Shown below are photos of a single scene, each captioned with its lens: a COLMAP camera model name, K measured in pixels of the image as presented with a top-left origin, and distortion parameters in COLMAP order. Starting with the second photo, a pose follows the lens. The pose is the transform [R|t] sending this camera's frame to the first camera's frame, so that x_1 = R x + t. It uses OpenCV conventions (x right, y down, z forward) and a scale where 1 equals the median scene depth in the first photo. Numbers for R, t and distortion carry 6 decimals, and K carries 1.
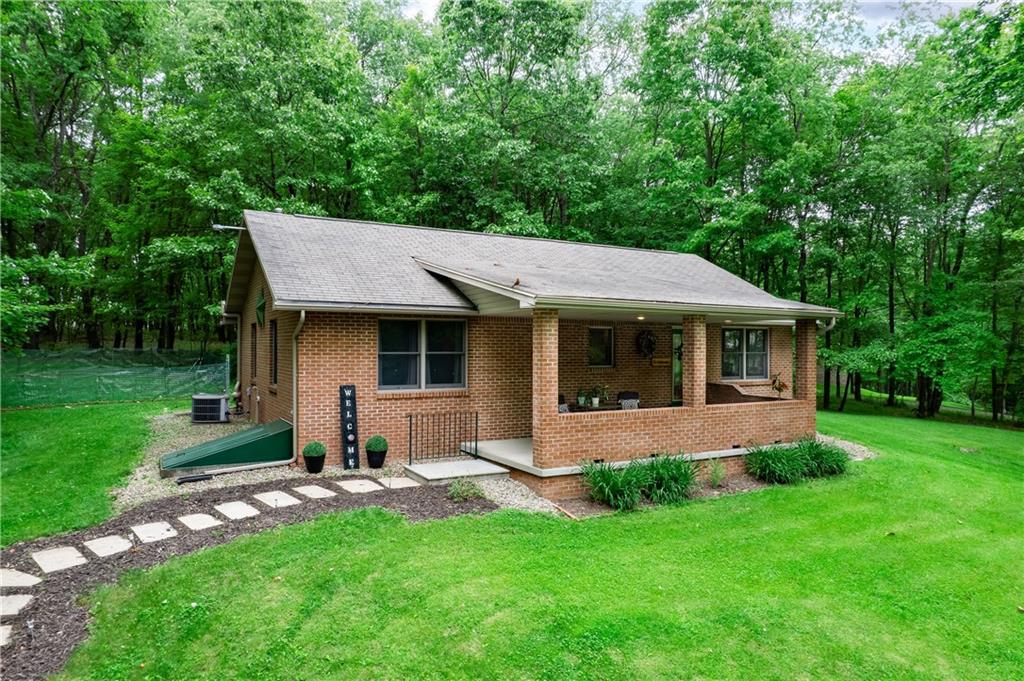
lens RADIAL K [[676.1, 0, 526.3], [0, 676.1, 352.1], [0, 0, 1]] dist [-0.066964, 0.020488]
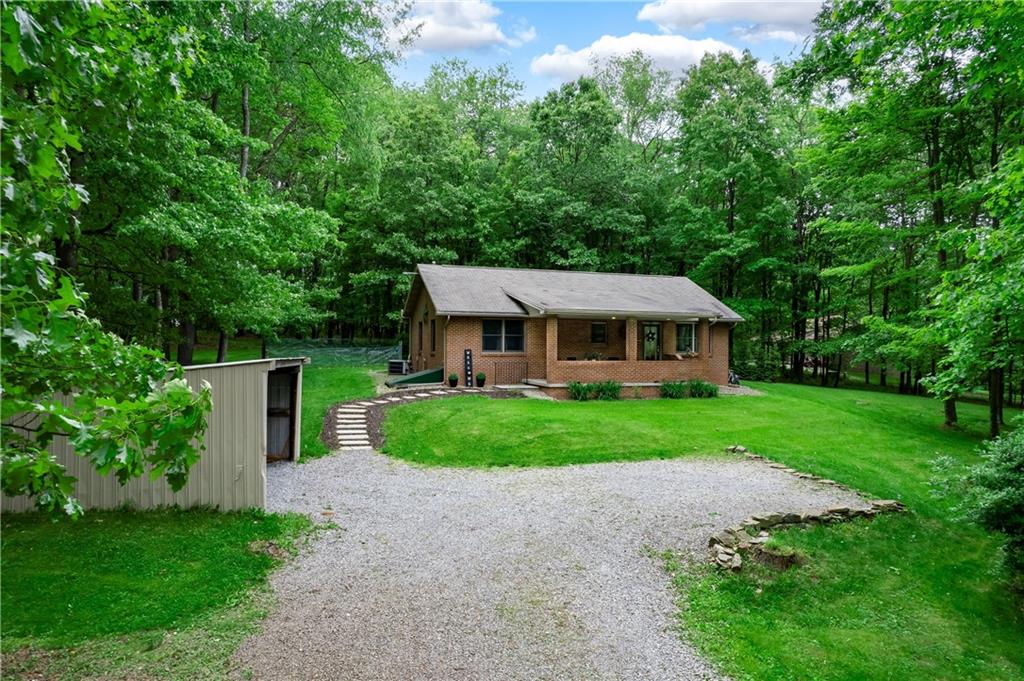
lens RADIAL K [[676.1, 0, 507.1], [0, 676.1, 339.1], [0, 0, 1]] dist [-0.066964, 0.020488]
pose [[0.977709, 0.000366, -0.209962, 0.318757], [-0.004993, 0.999756, -0.021508, 0.062315], [0.209903, 0.022077, 0.977473, -1.118244]]
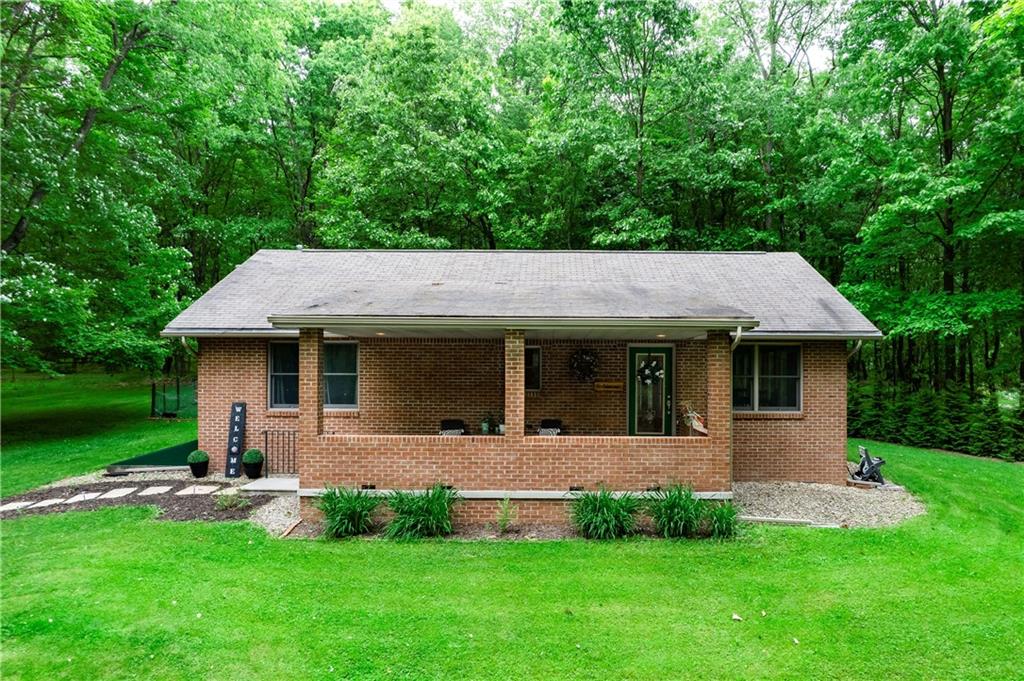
lens RADIAL K [[734.8, 0, 519.9], [0, 734.8, 350.1], [0, 0, 1]] dist [-0.046657, 0.005856]
pose [[0.857882, -0.015184, -0.513623, 0.752749], [-0.005404, 0.999241, -0.038566, 0.006821], [0.513819, 0.035860, 0.857149, 0.199159]]
